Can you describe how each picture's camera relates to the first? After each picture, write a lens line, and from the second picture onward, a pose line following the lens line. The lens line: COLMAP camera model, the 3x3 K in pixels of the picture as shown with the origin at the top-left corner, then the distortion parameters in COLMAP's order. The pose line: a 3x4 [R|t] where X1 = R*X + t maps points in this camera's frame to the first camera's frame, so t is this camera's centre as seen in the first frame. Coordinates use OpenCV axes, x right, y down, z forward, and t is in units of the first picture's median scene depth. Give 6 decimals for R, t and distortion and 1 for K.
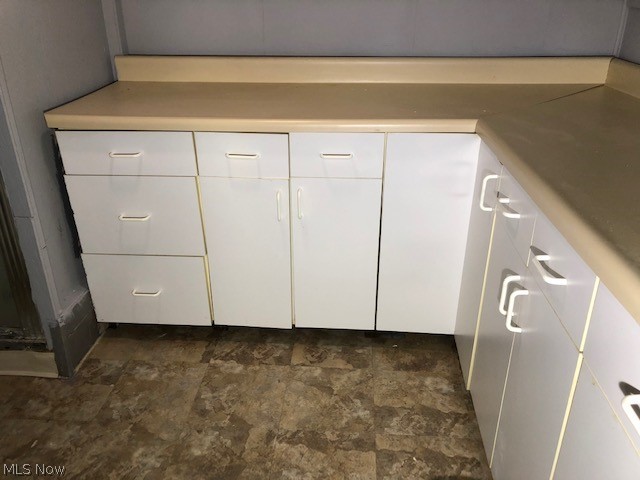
lens RADIAL K [[529.8, 0, 324.1], [0, 529.8, 235.1], [0, 0, 1]] dist [0.038353, -0.047800]
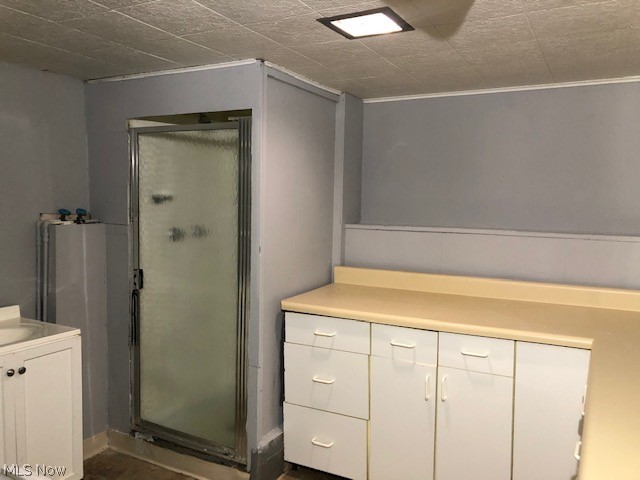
lens RADIAL K [[529.8, 0, 317.8], [0, 529.8, 236.6], [0, 0, 1]] dist [0.038353, -0.047800]
pose [[0.906000, 0.042880, -0.421100, 0.184130], [-0.190636, 0.929581, -0.315496, 0.056413], [0.377918, 0.366116, 0.850374, -0.288562]]
